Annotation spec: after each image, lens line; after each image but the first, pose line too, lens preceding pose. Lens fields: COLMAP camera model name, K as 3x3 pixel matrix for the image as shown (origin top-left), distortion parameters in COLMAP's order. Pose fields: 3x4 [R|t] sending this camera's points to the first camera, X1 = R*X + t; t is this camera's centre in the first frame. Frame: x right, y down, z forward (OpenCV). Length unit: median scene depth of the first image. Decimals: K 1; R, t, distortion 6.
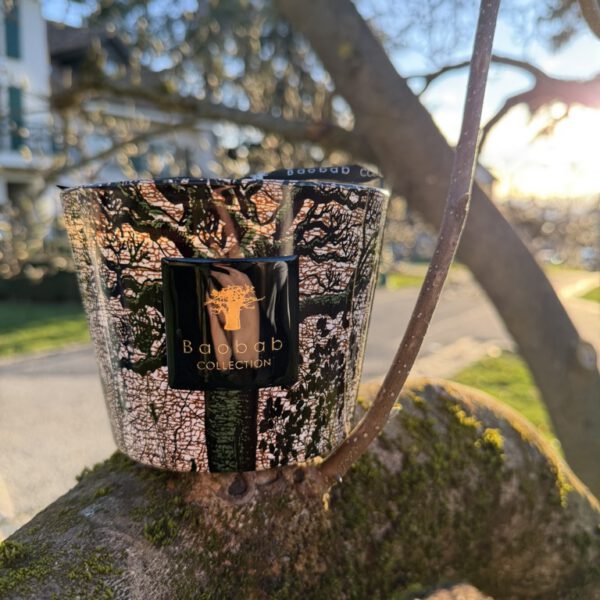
lens RADIAL K [[588.9, 0, 298.4], [0, 588.9, 300.6], [0, 0, 1]] dist [0.079375, -0.228855]
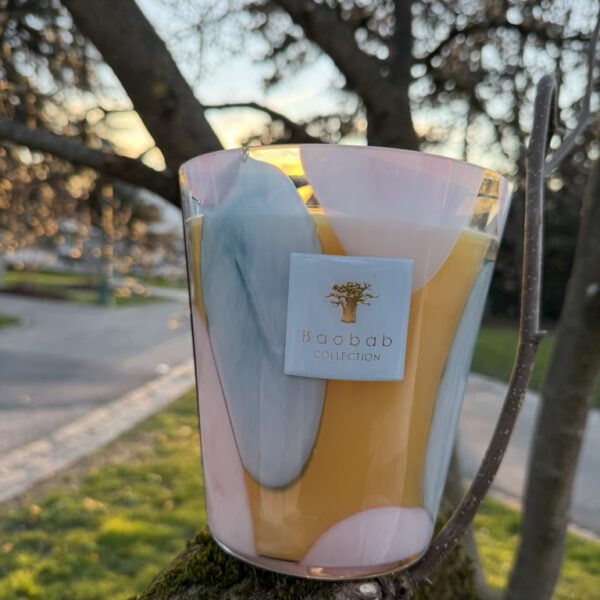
lens RADIAL K [[598.5, 0, 285.2], [0, 598.5, 301.7], [0, 0, 1]] dist [-0.049791, 0.005388]
pose [[0.904960, 0.004989, 0.425468, -0.426468], [0.008504, 0.999519, -0.029809, -0.115609], [-0.425412, 0.030594, 0.904482, 0.100958]]
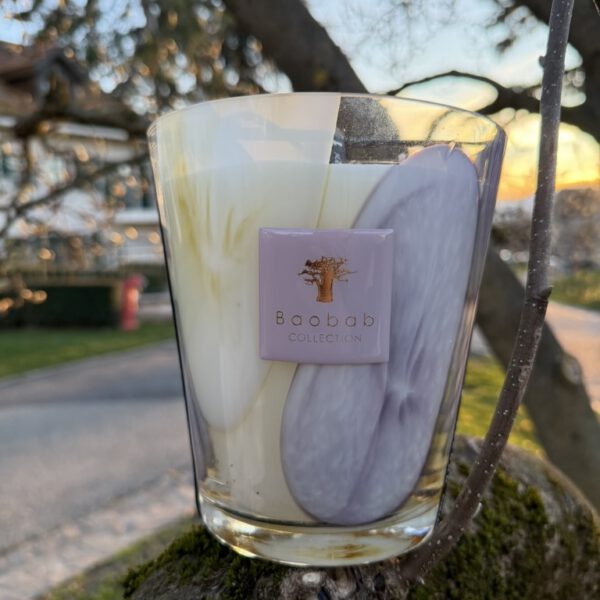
lens RADIAL K [[599.9, 0, 298.5], [0, 599.9, 301.6], [0, 0, 1]] dist [-0.044047, 0.010490]
pose [[0.996818, -0.048424, 0.063321, -0.115636], [0.049450, 0.998668, -0.014735, -0.100557], [-0.062523, 0.017819, 0.997884, 0.035210]]
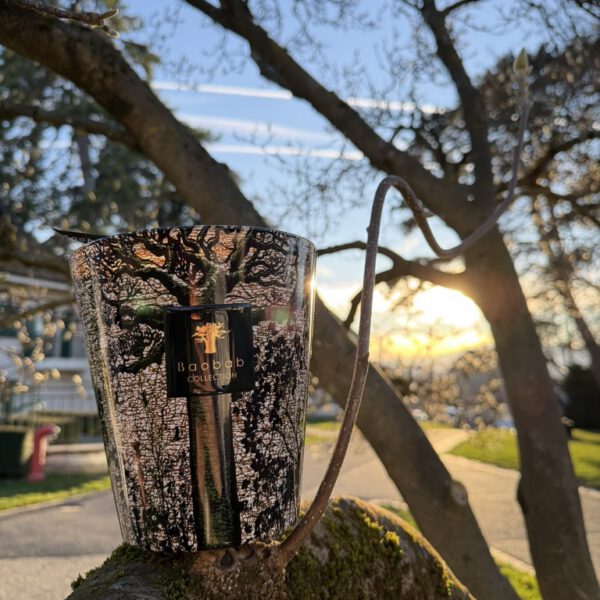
lens RADIAL K [[577.9, 0, 298.5], [0, 577.9, 300.1], [0, 0, 1]] dist [0.122435, -0.294762]
pose [[0.979962, 0.014039, 0.198690, -0.143913], [0.040434, 0.962724, -0.267446, 0.066017], [-0.195039, 0.270121, 0.942865, -0.330429]]
